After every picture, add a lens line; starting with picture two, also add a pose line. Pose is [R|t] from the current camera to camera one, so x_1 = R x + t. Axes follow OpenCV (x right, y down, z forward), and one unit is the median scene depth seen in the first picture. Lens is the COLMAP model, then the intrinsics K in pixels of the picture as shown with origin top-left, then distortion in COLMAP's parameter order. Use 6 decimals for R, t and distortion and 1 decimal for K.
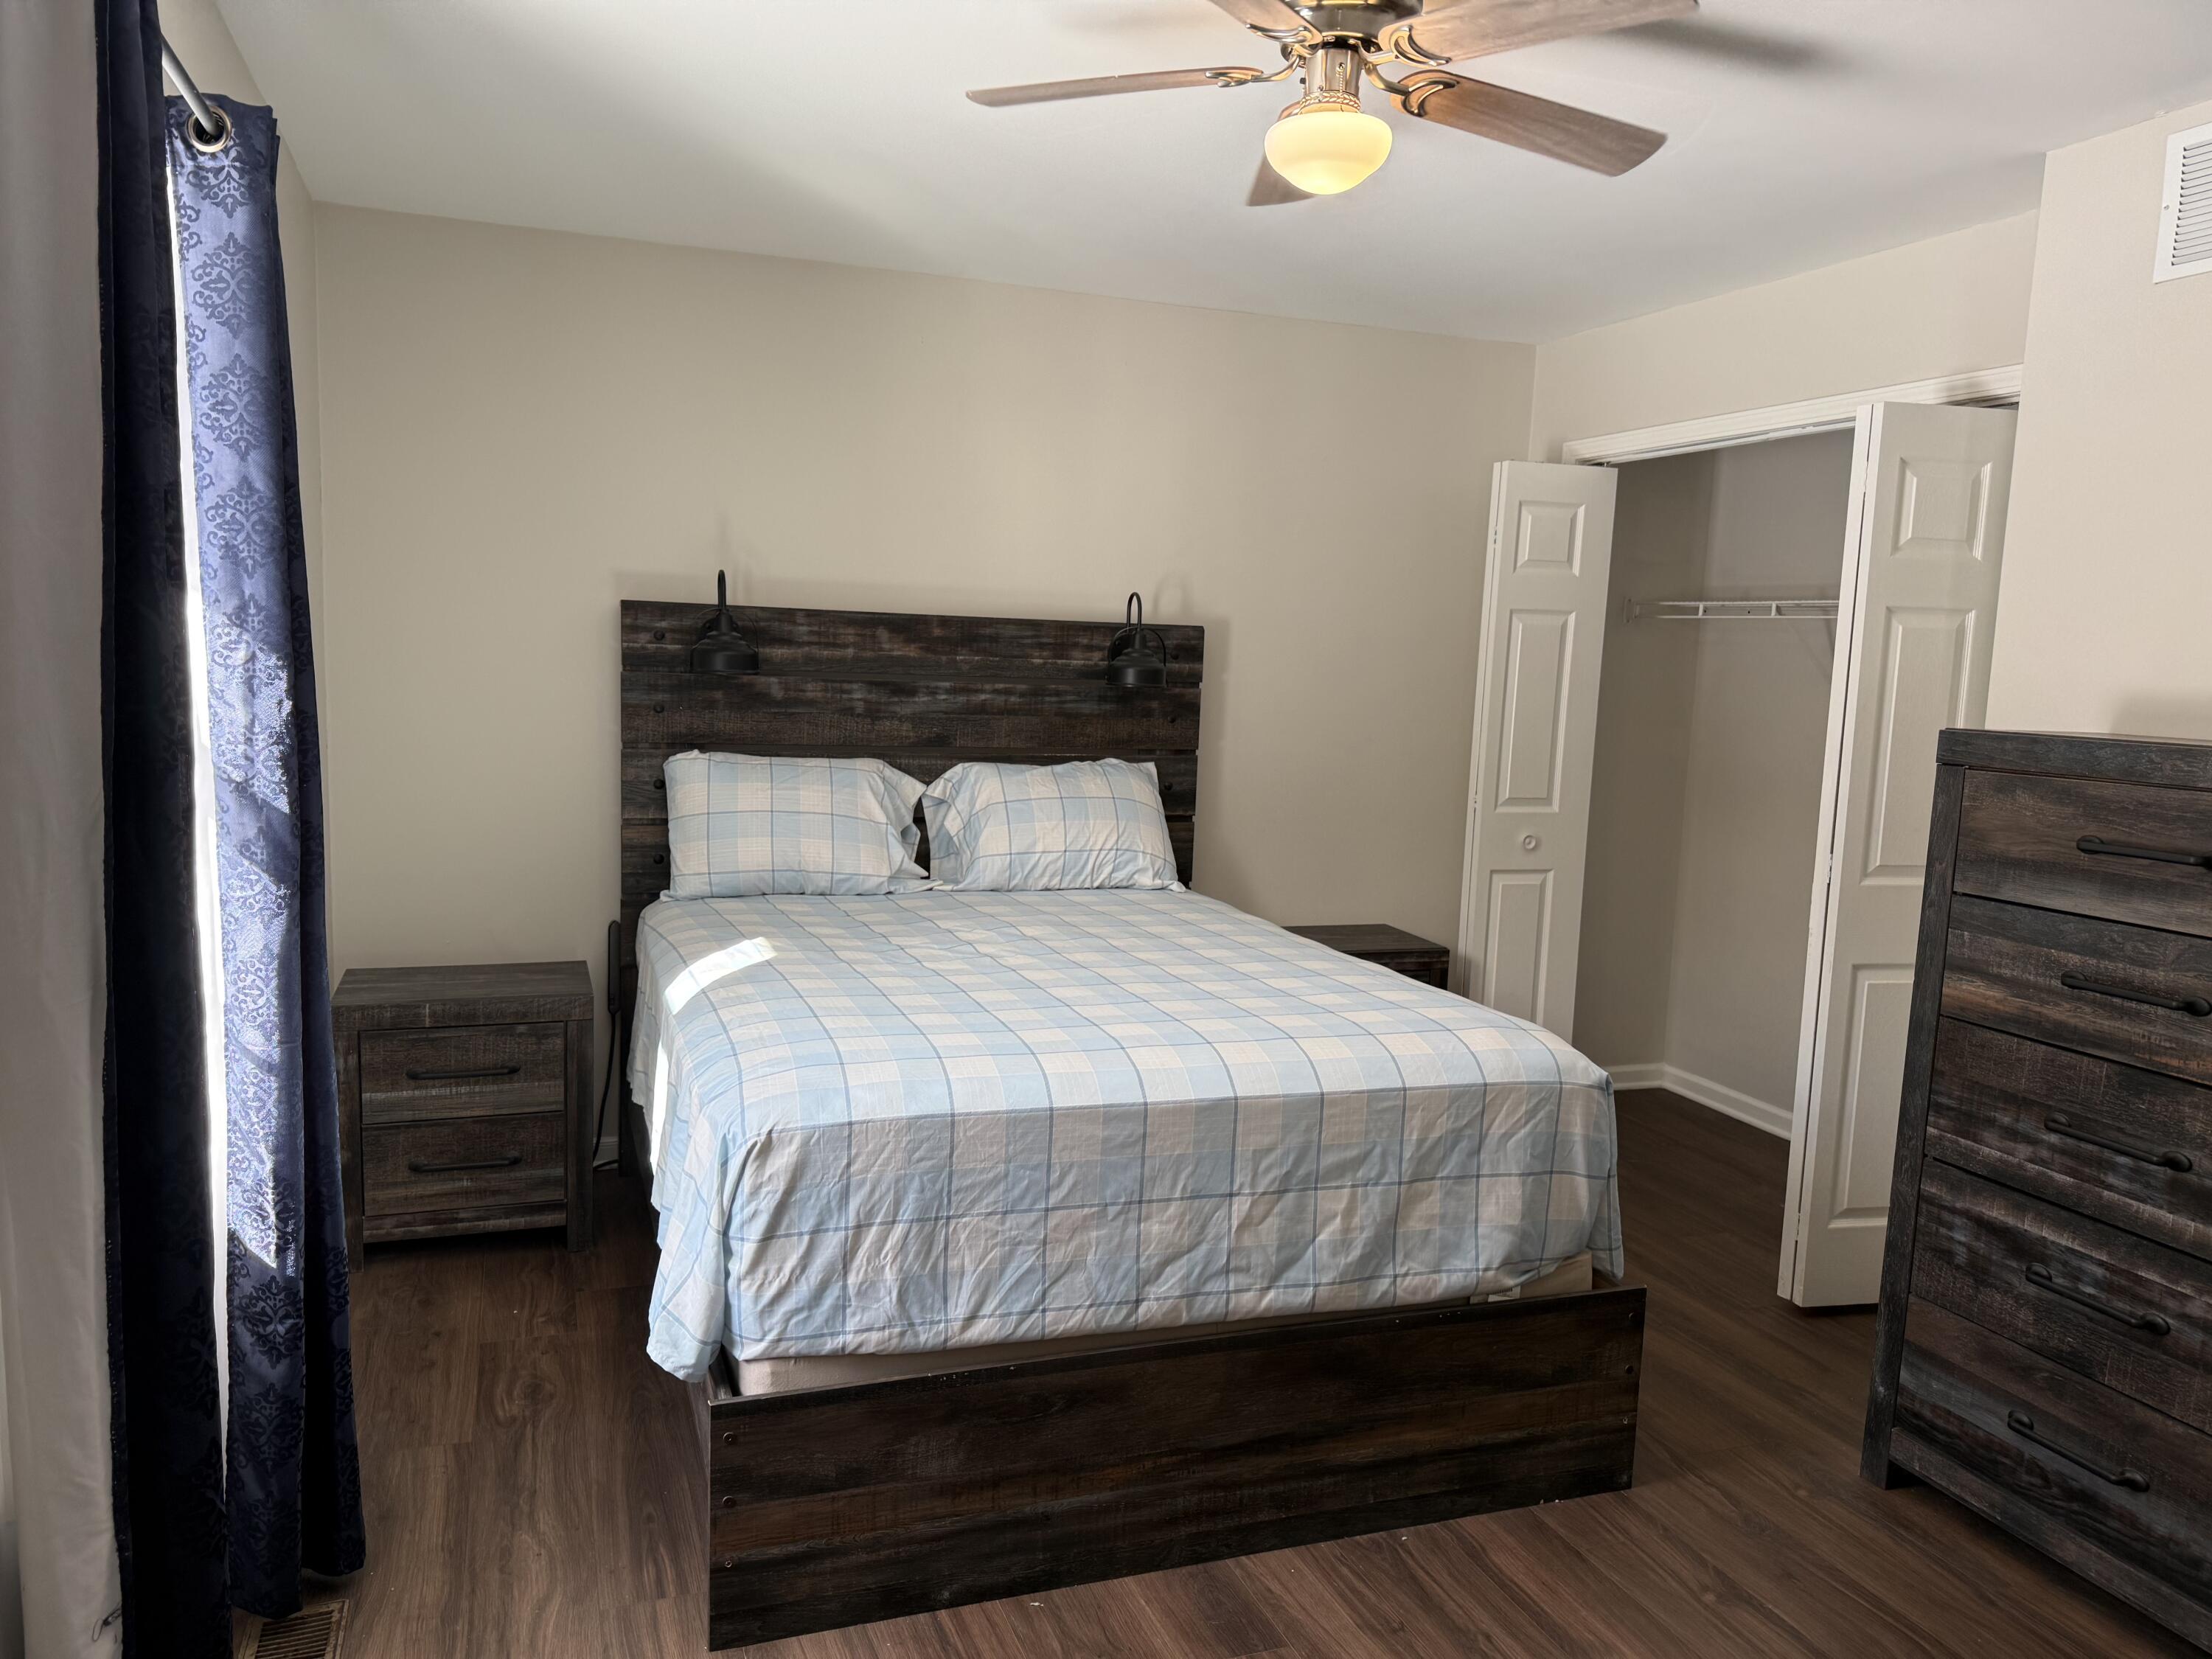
lens RADIAL K [[1578.0, 0, 1112.3], [0, 1578.0, 832.0], [0, 0, 1]] dist [0.074586, -0.091252]
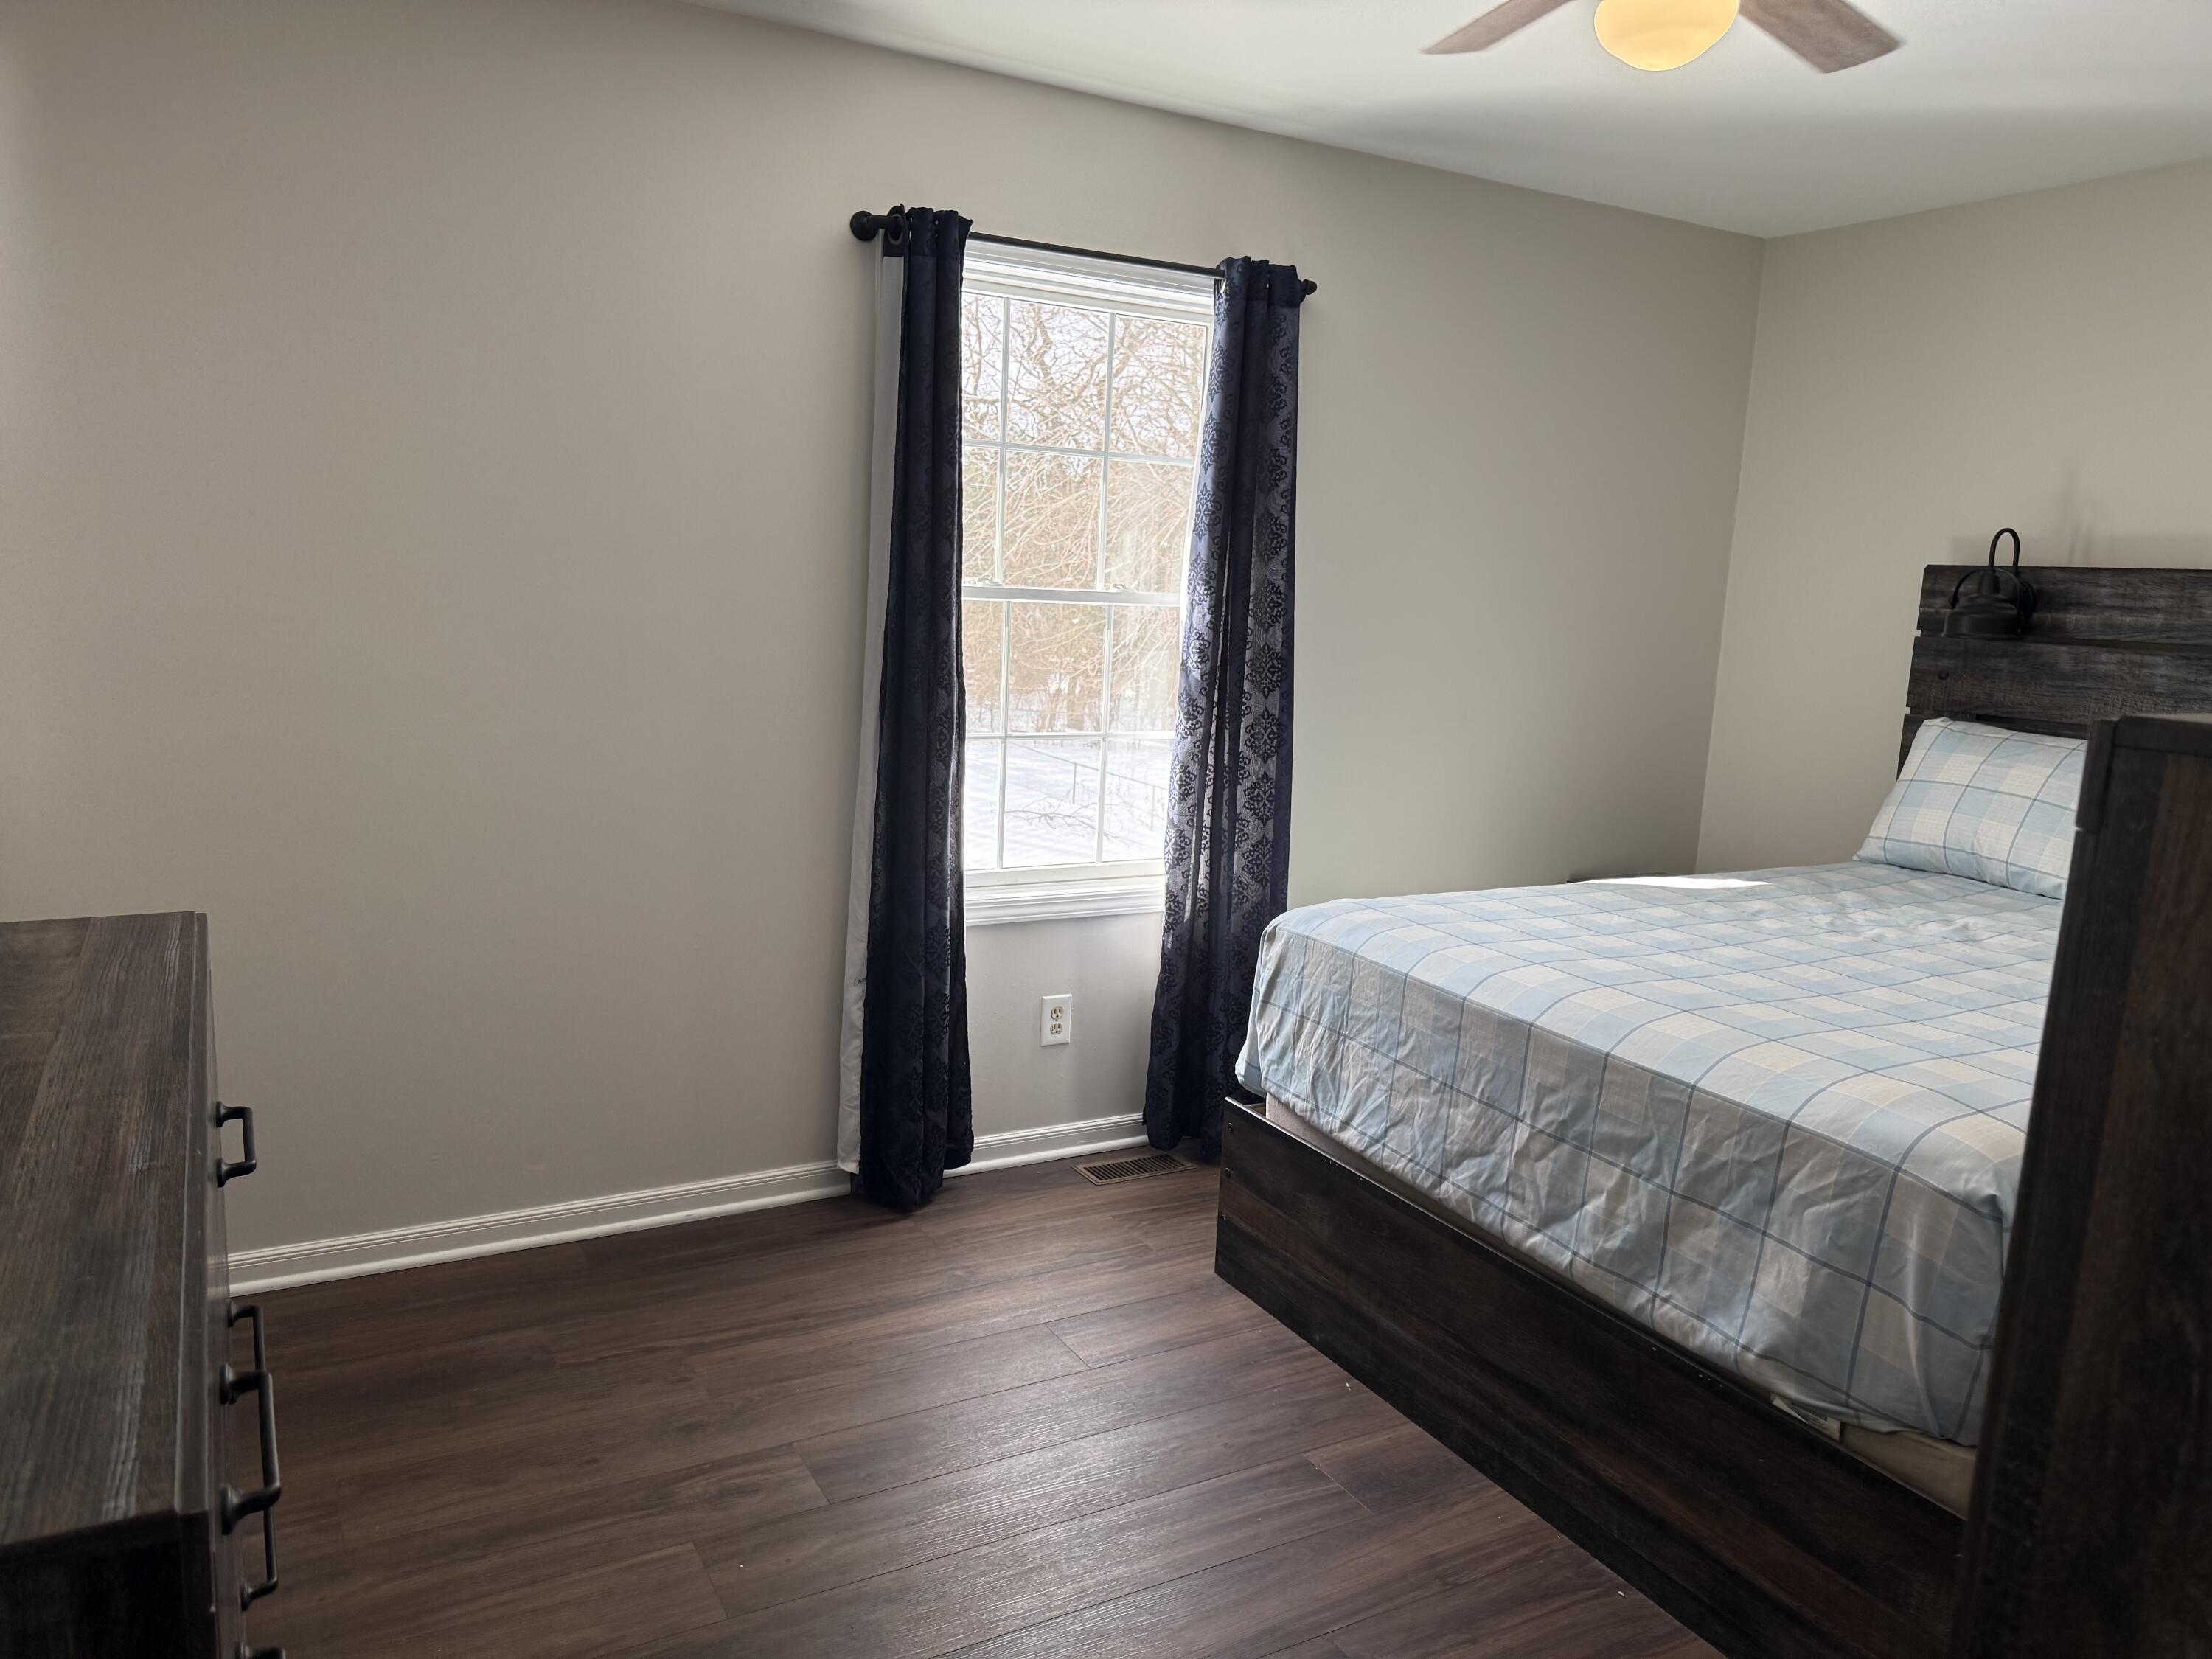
lens RADIAL K [[1578.0, 0, 1096.3], [0, 1578.0, 836.4], [0, 0, 1]] dist [0.074586, -0.091252]
pose [[0.145297, 0.131907, -0.980556, 0.968009], [-0.152940, 0.982155, 0.109460, -0.013010], [0.977496, 0.134062, 0.162878, 0.542567]]
